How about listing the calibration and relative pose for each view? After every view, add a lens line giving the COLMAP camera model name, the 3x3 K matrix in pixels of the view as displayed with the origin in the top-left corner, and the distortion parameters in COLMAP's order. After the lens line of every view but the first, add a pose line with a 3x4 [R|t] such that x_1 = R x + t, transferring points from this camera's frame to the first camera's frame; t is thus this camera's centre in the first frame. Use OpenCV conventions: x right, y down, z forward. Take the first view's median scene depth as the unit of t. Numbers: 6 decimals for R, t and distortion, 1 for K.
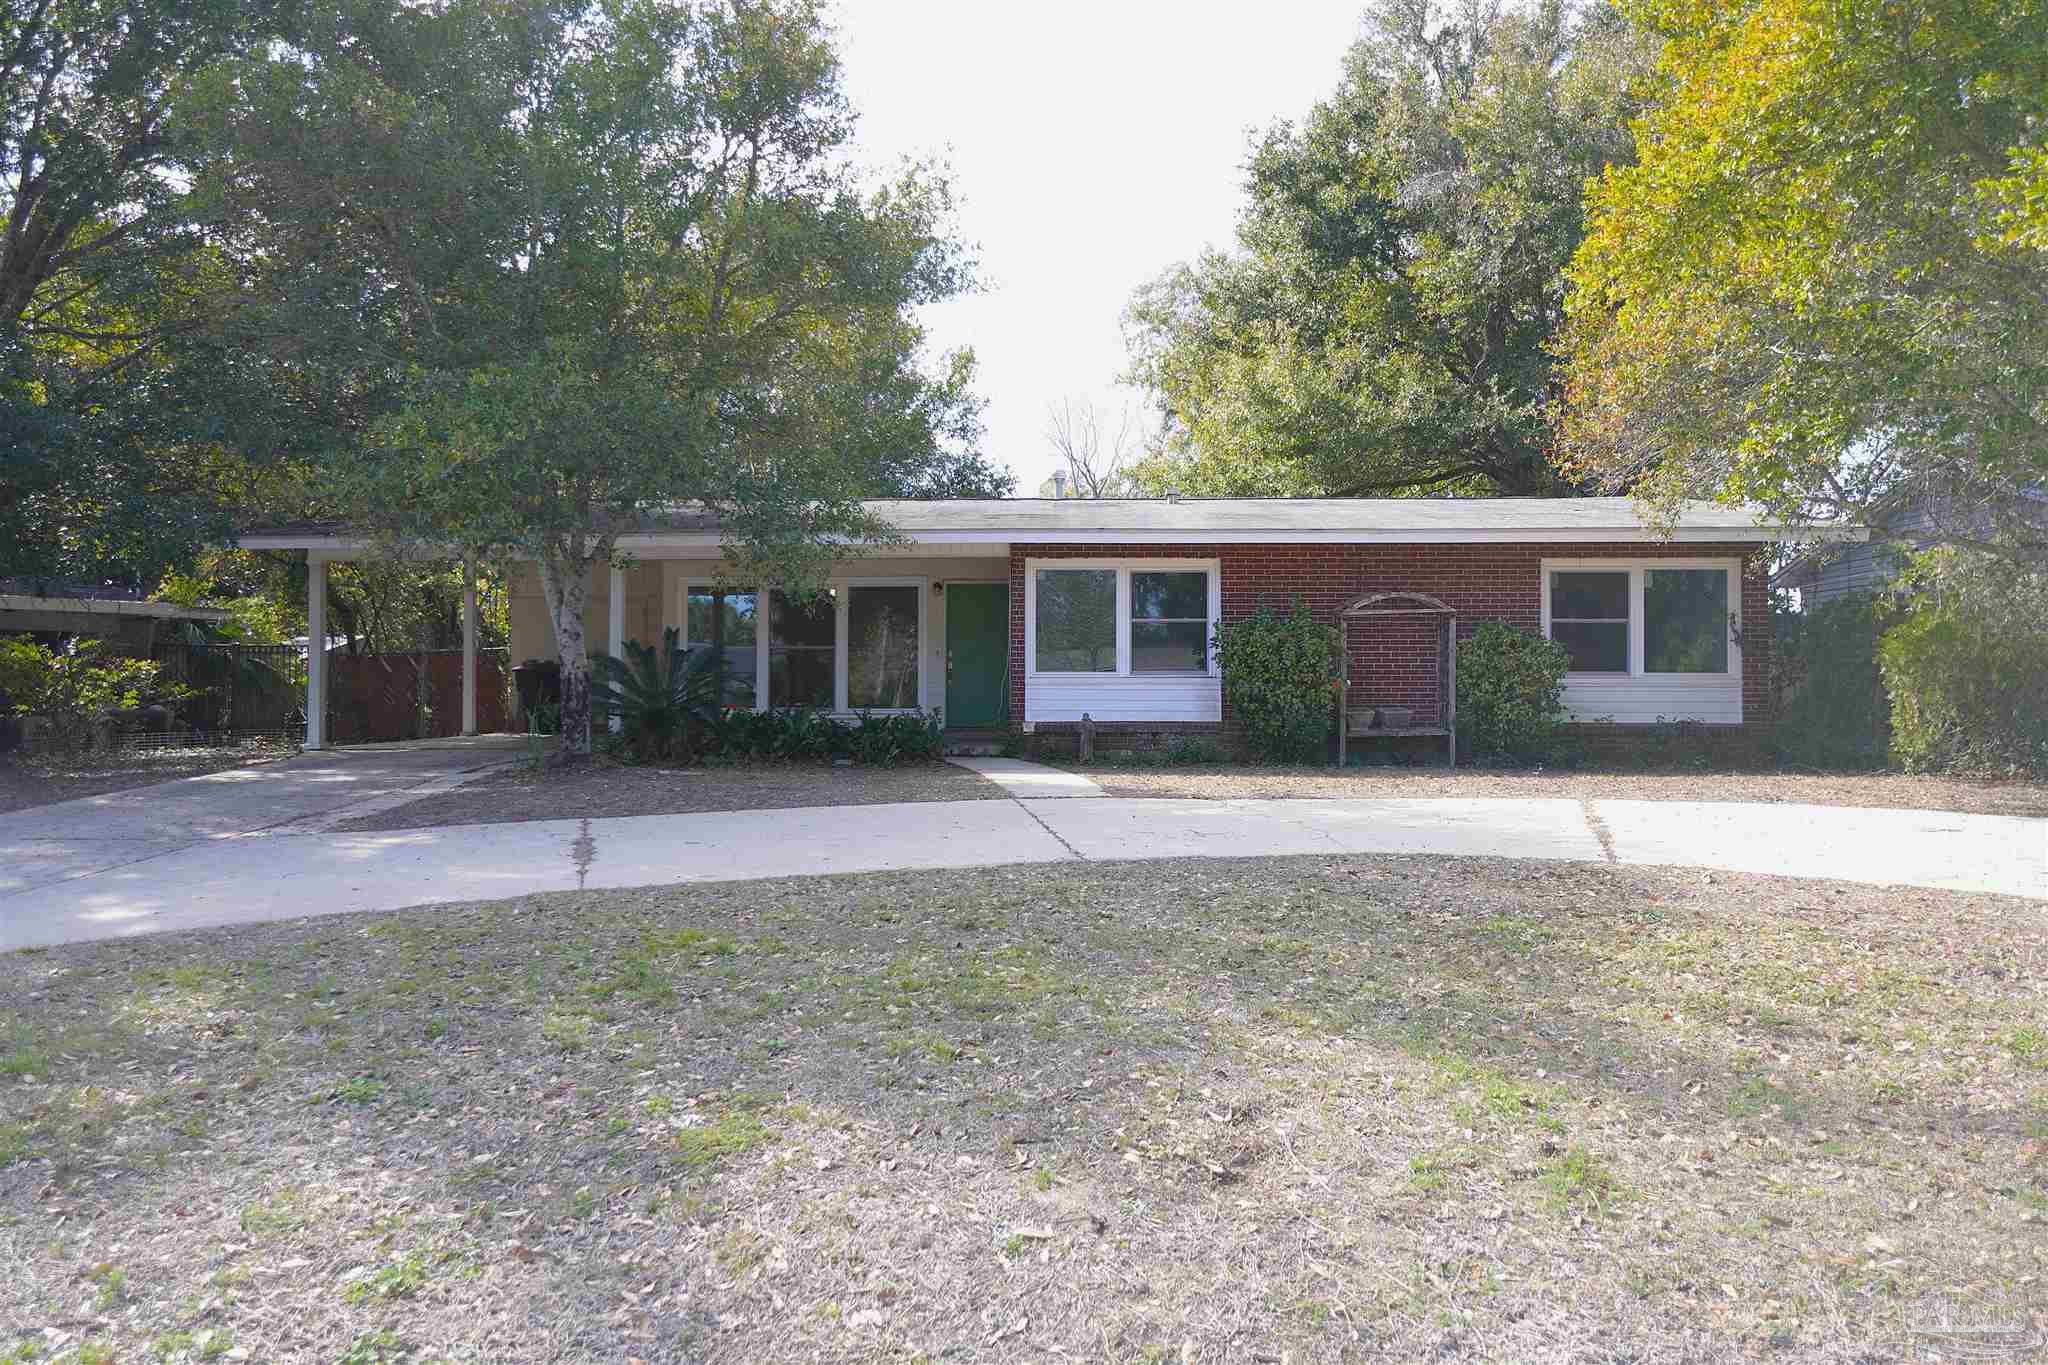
lens RADIAL K [[1338.0, 0, 1019.6], [0, 1338.0, 688.5], [0, 0, 1]] dist [0.007626, 0.001497]
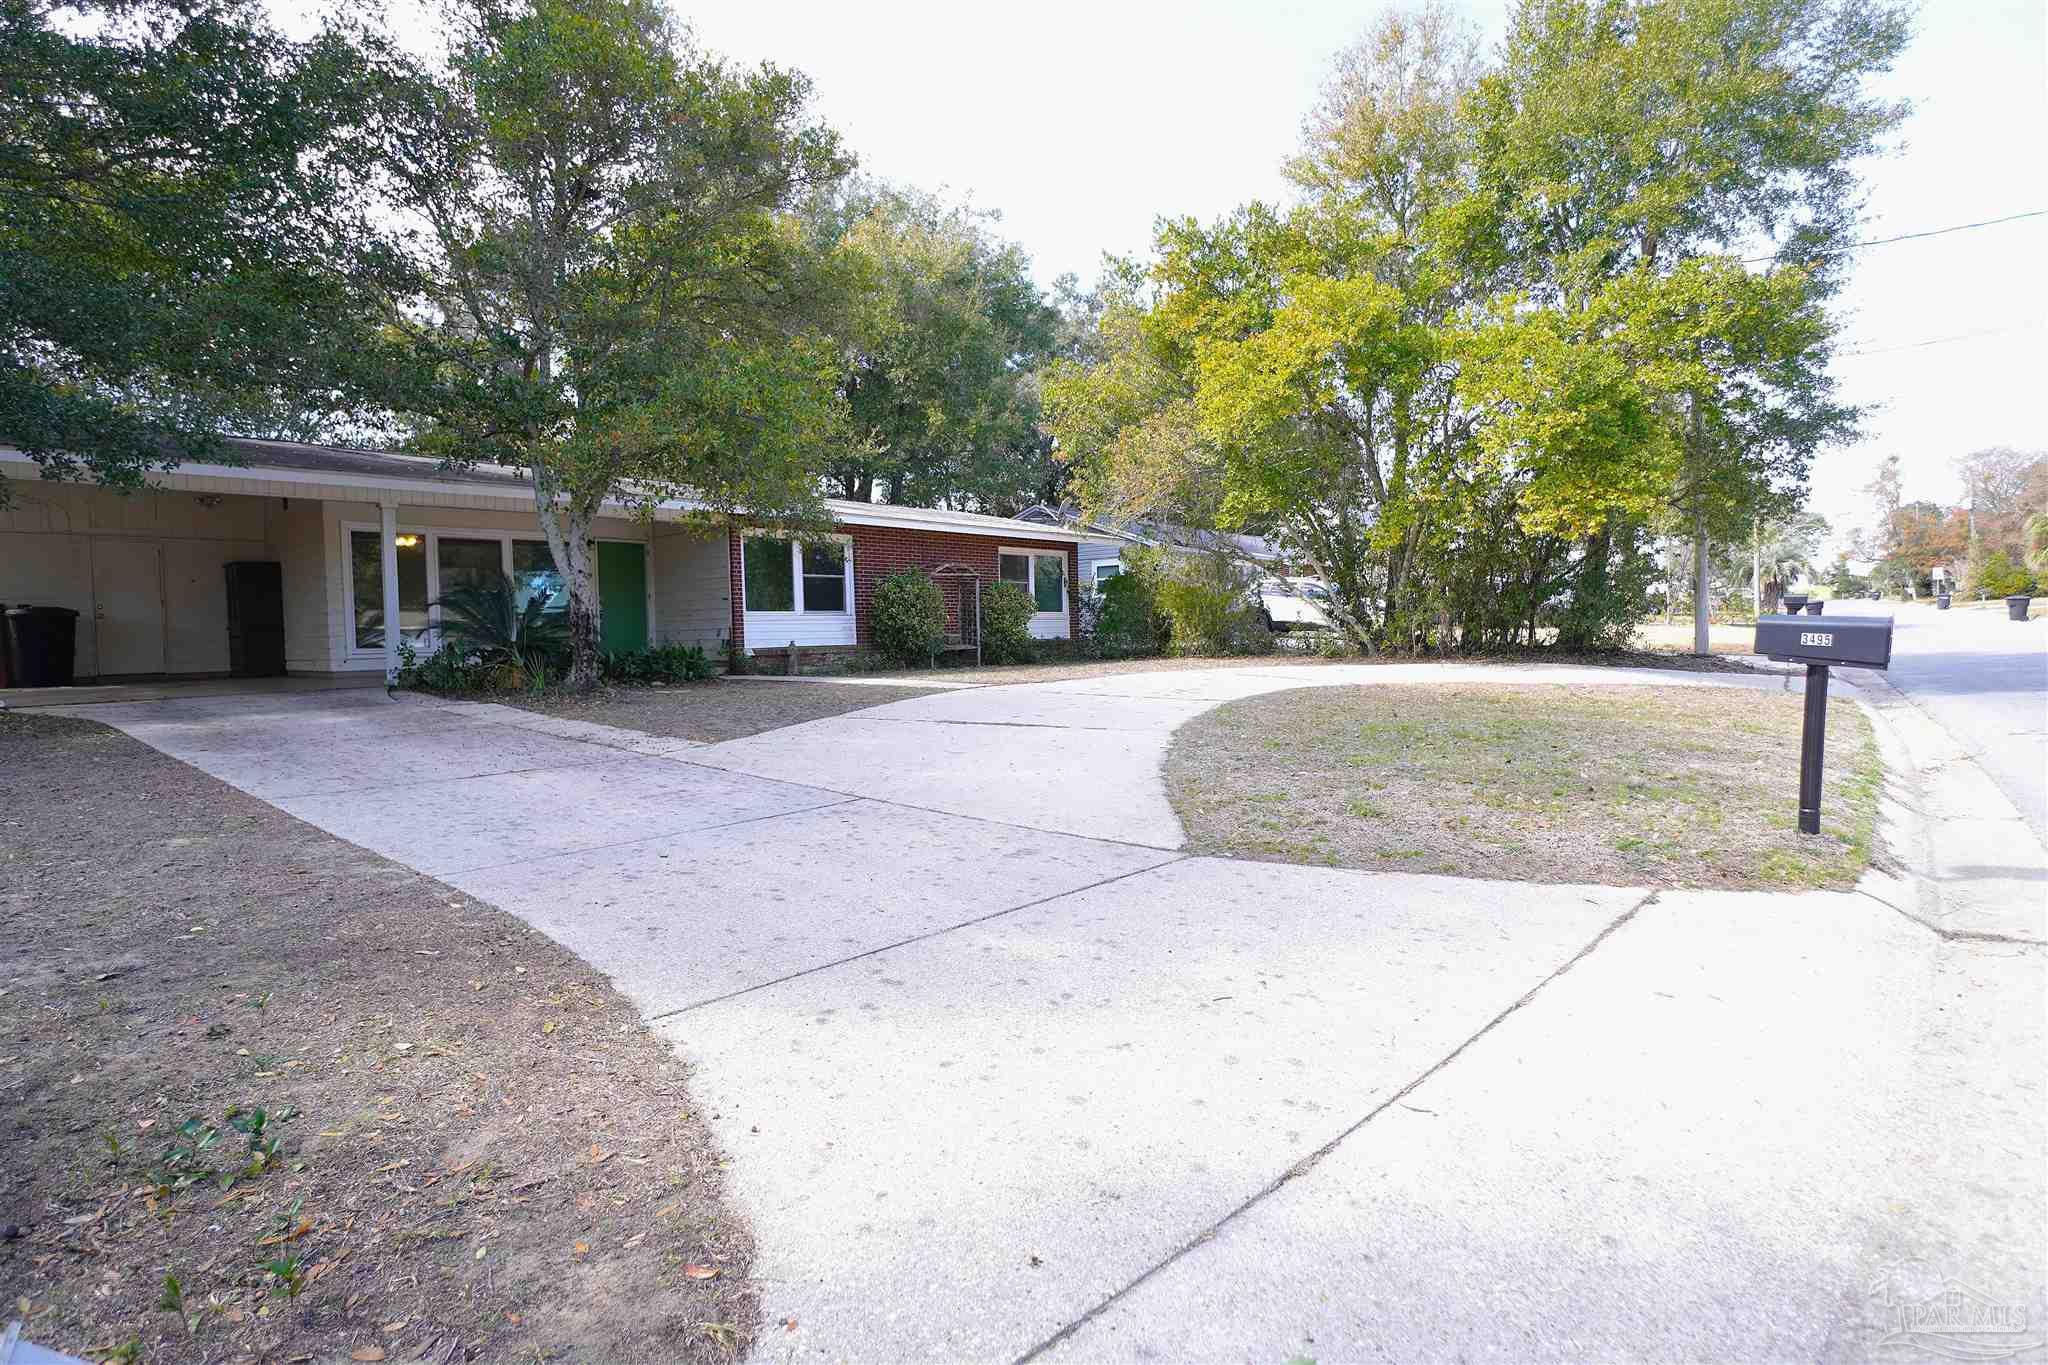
lens RADIAL K [[994.1, 0, 1014.4], [0, 994.1, 678.4], [0, 0, 1]] dist [-0.020901, -0.001215]
pose [[0.648895, -0.052055, 0.759095, -0.582127], [0.019199, 0.998460, 0.052058, 0.007908], [-0.760635, -0.019206, 0.648895, 0.139194]]
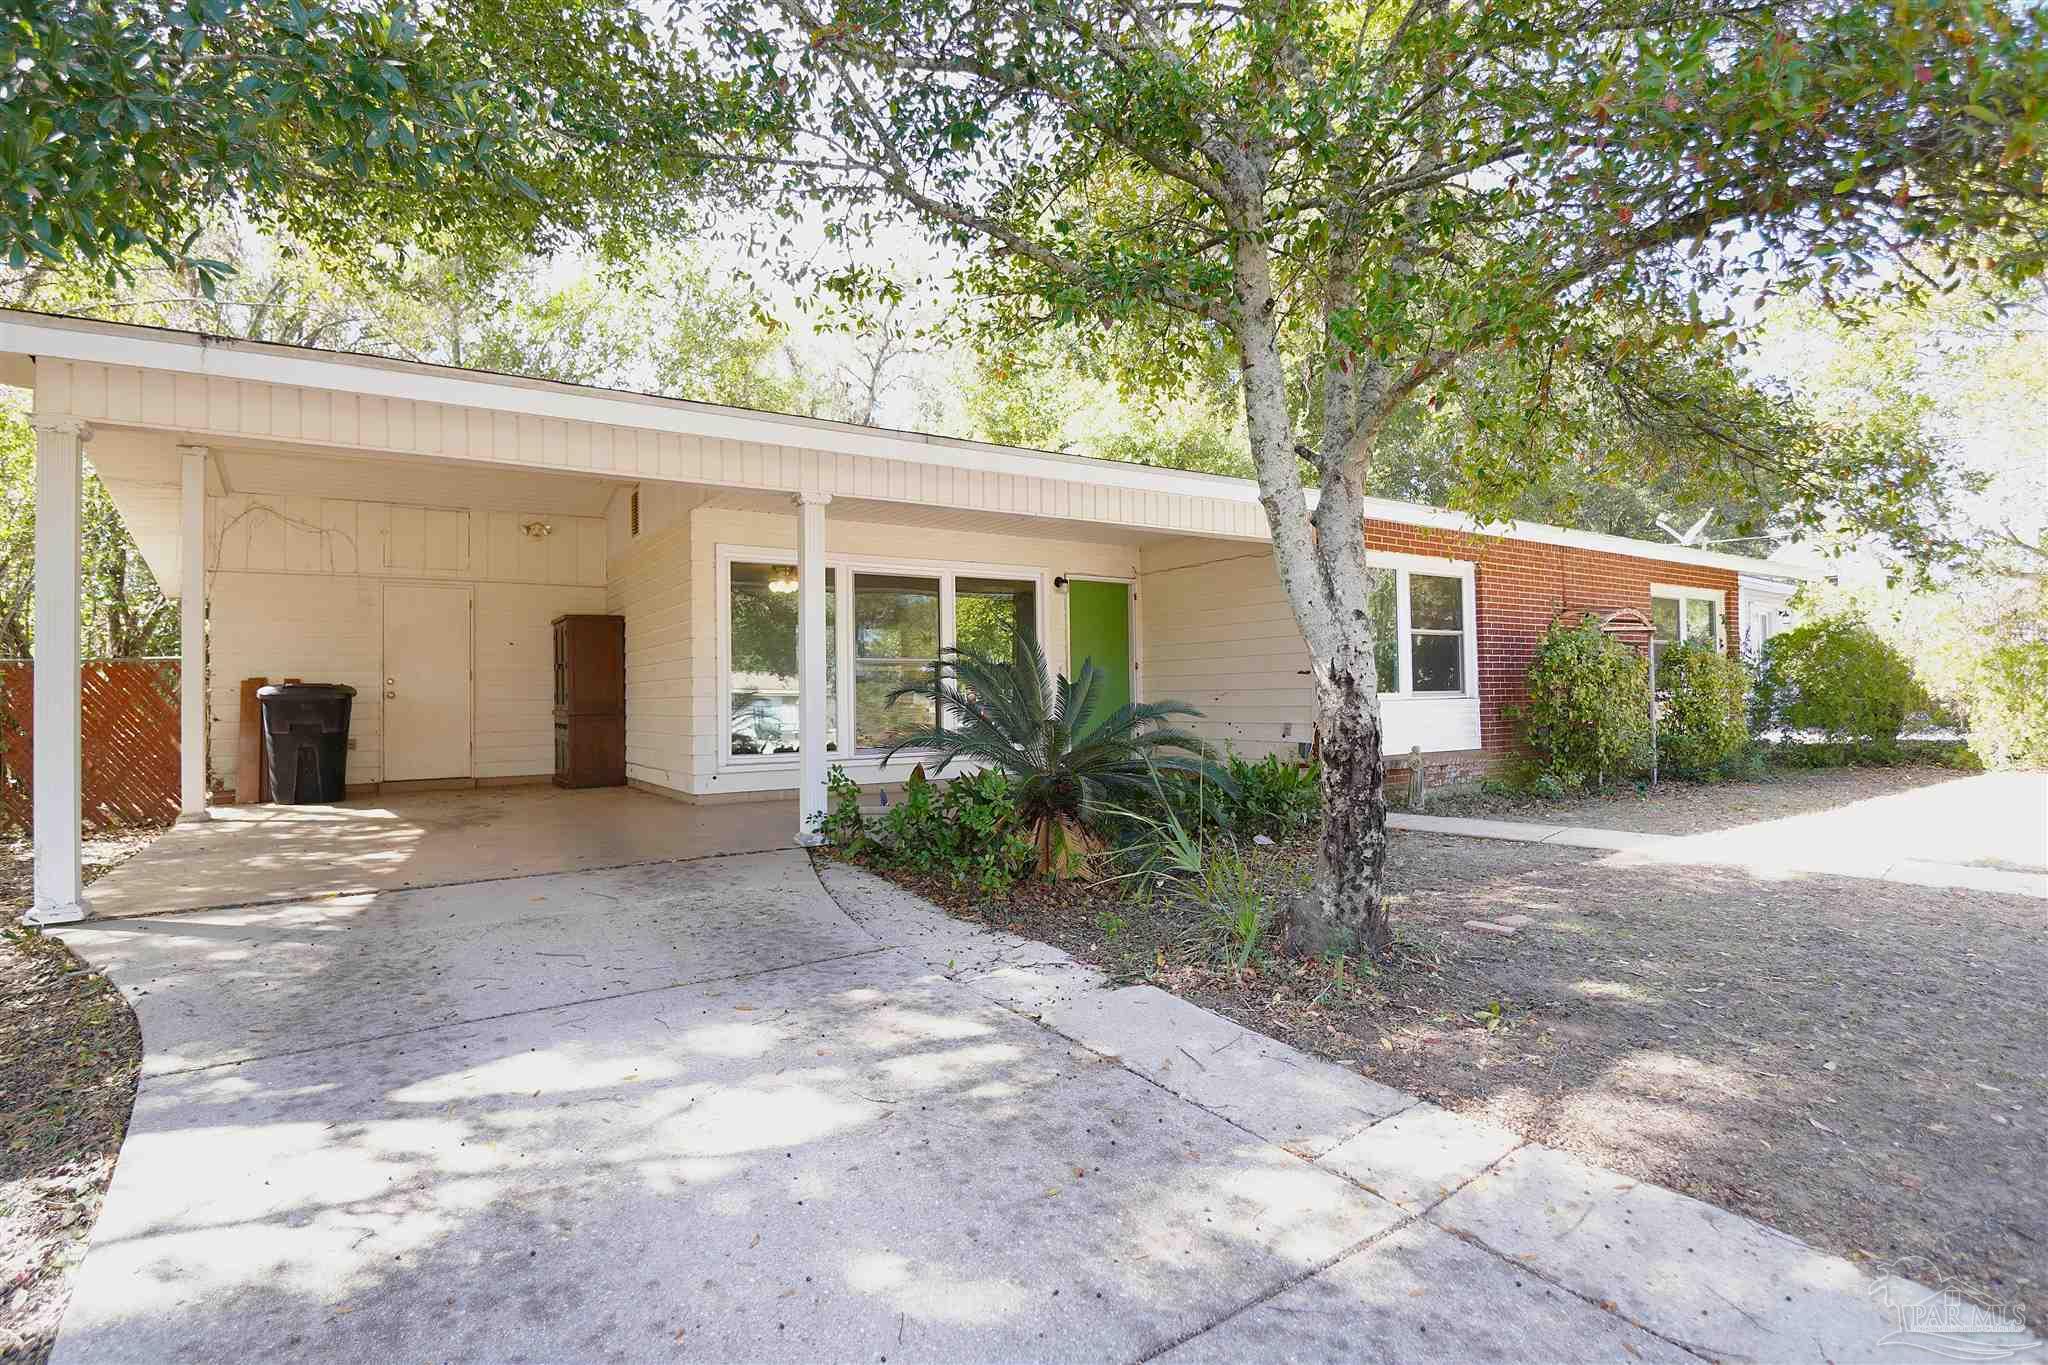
lens RADIAL K [[994.1, 0, 1022.9], [0, 994.1, 687.4], [0, 0, 1]] dist [-0.020901, -0.001215]
pose [[0.819925, -0.008766, 0.572404, -0.469707], [0.013060, 0.999909, -0.003394, -0.016975], [-0.572323, 0.010258, 0.819964, 0.634873]]
